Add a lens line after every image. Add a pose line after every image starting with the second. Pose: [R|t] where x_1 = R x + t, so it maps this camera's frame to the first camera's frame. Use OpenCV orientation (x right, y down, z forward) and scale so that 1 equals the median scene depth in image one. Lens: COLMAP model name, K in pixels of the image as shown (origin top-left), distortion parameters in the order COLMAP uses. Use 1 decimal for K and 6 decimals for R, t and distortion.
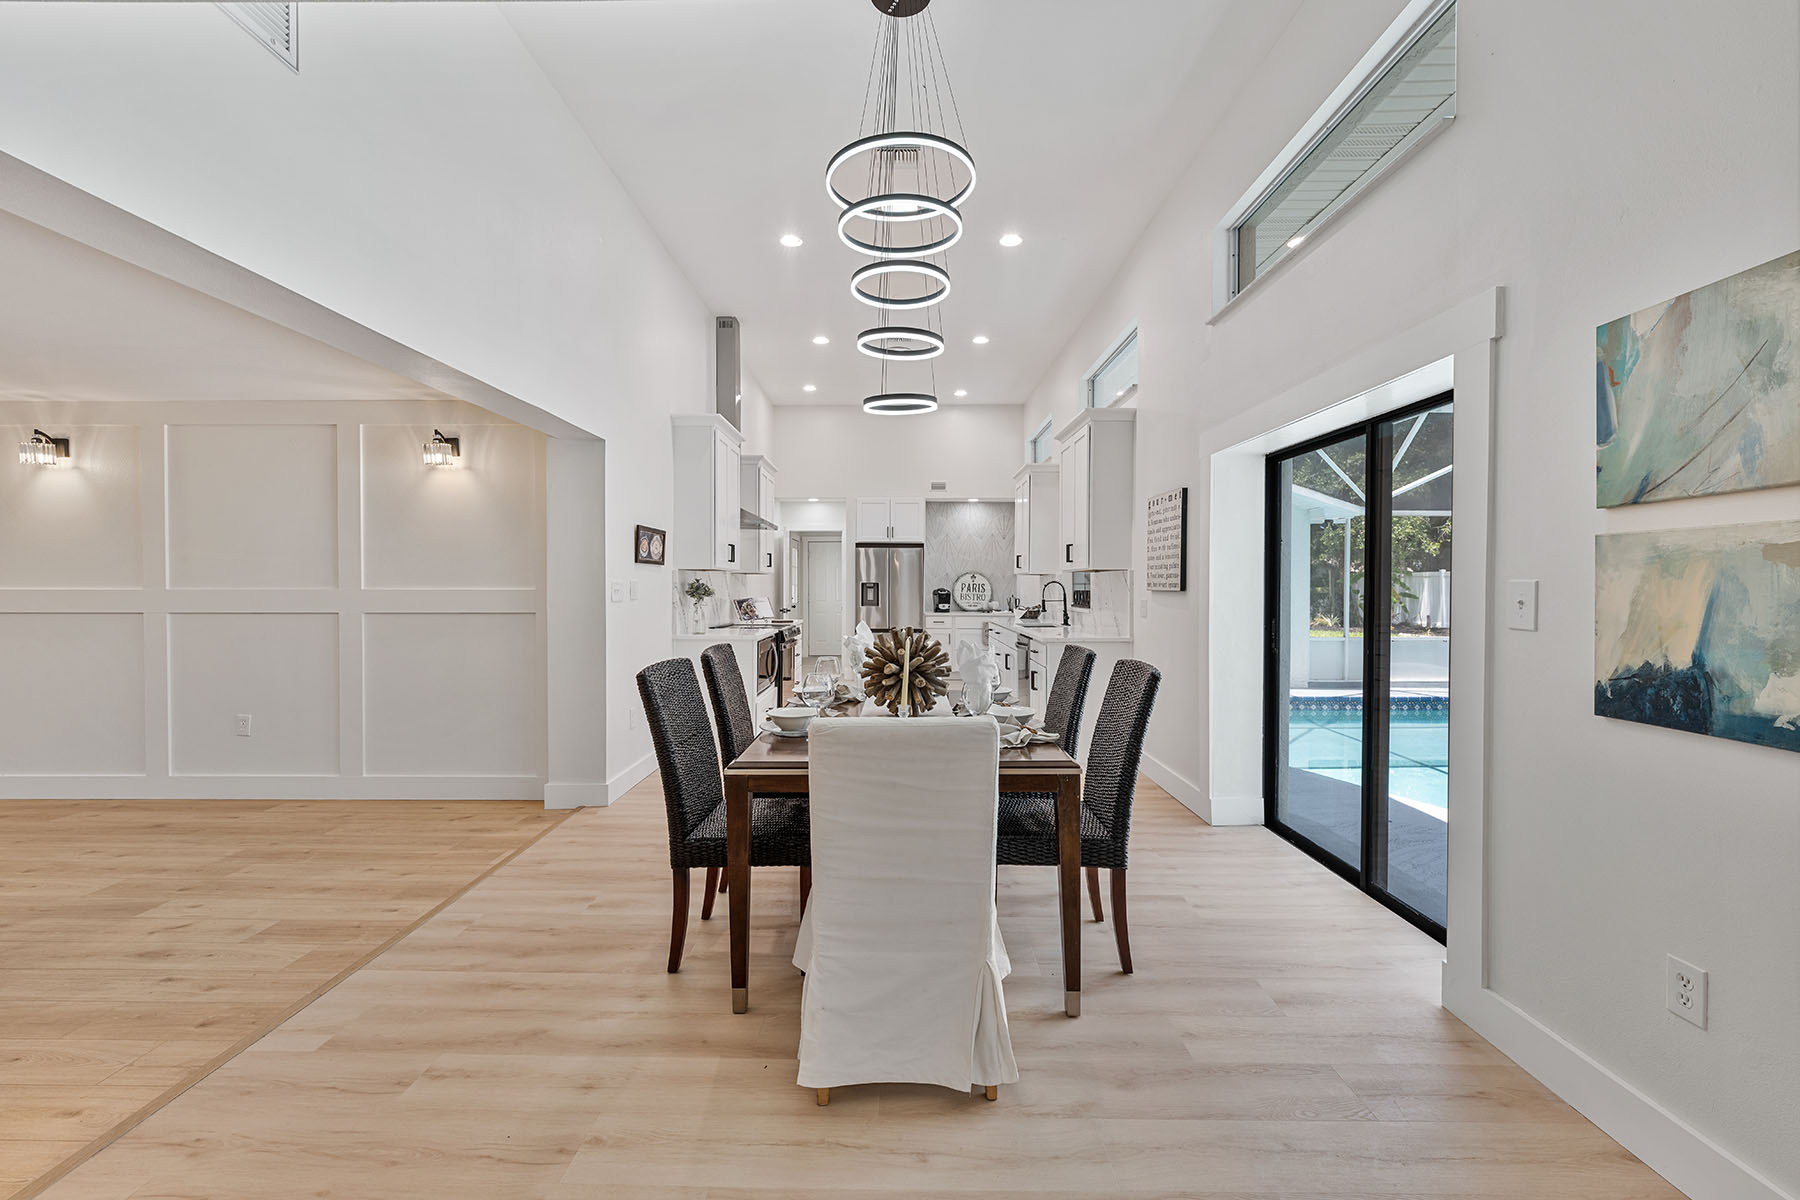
lens RADIAL K [[759.2, 0, 899.0], [0, 759.2, 596.4], [0, 0, 1]] dist [0.000737, -0.000295]
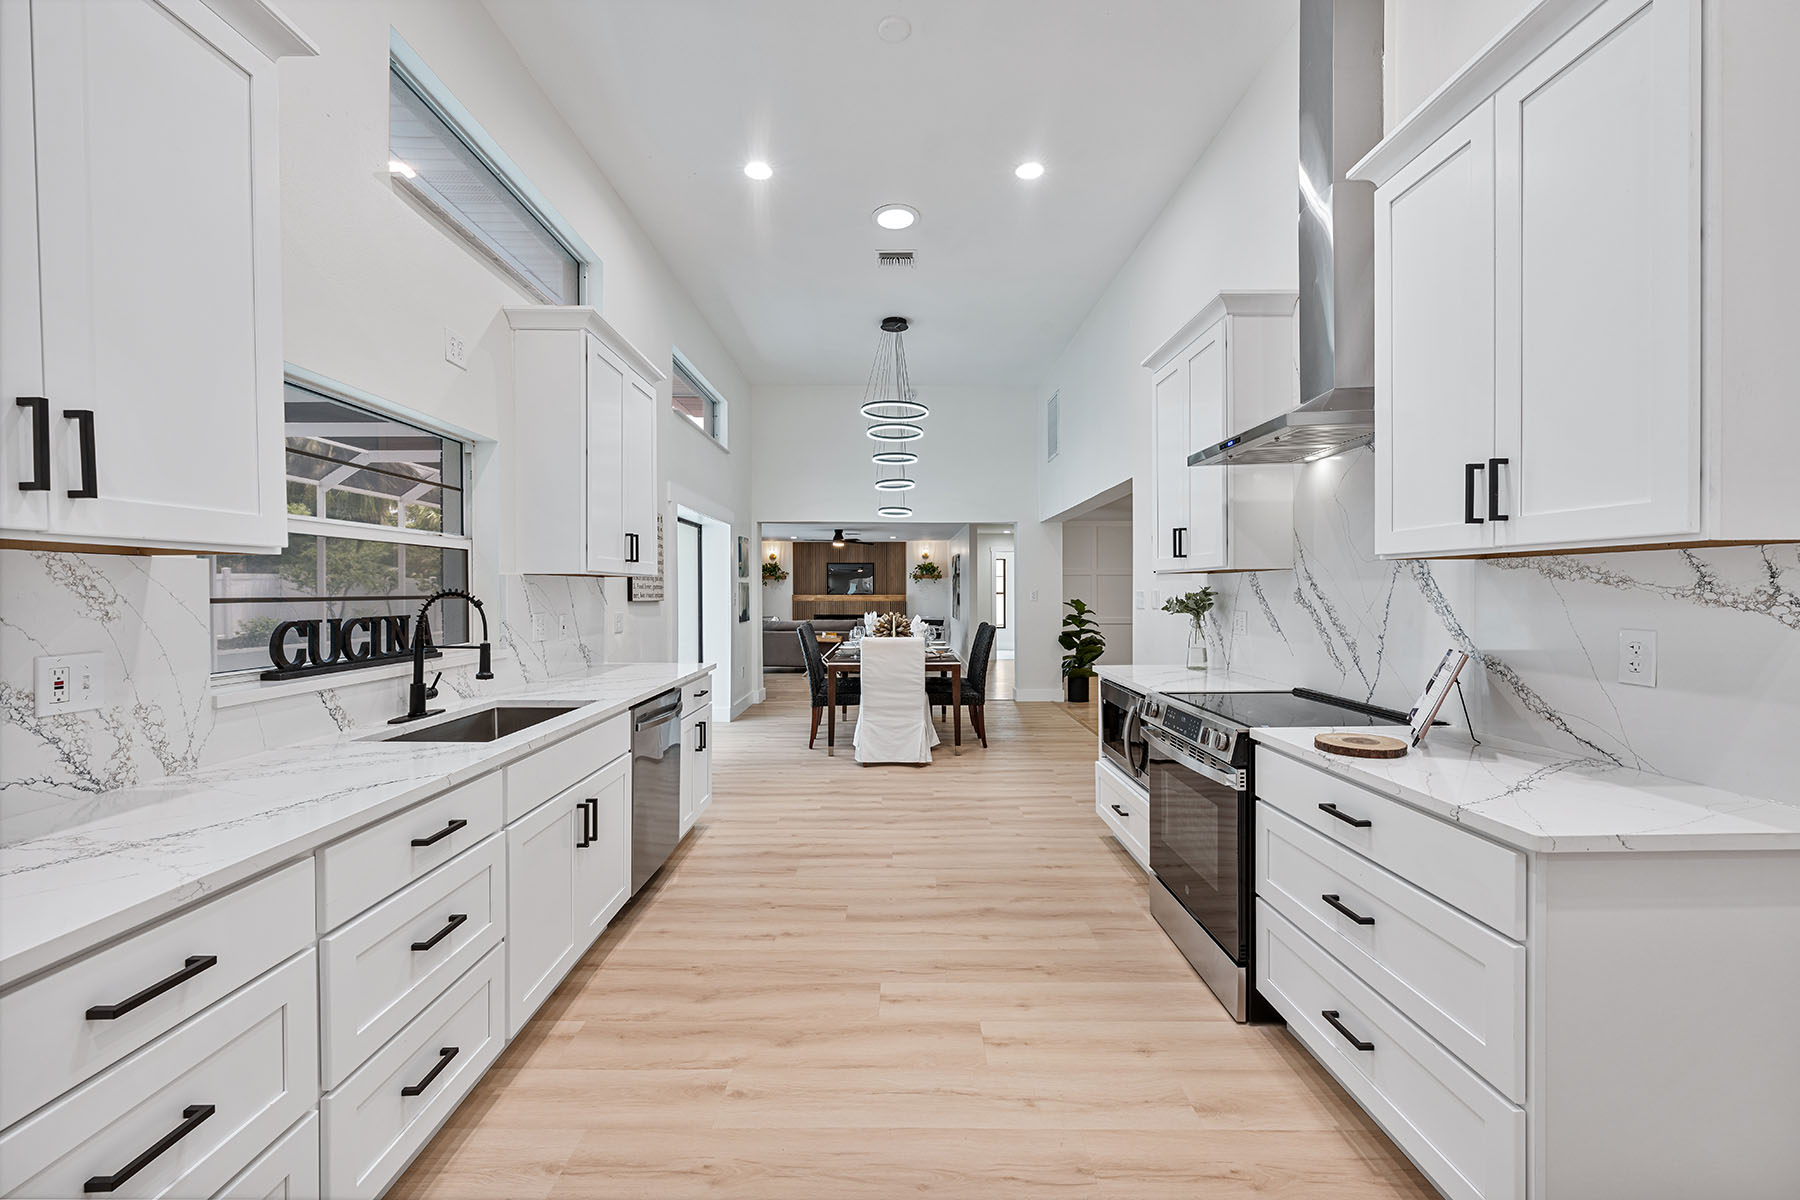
lens RADIAL K [[719.5, 0, 898.0], [0, 719.5, 595.5], [0, 0, 1]] dist [-0.001873, -0.000183]
pose [[-0.999967, 0.003249, -0.007383, 0.007069], [0.003077, 0.999726, 0.023204, -0.040393], [0.007457, 0.023180, -0.999703, 2.171193]]
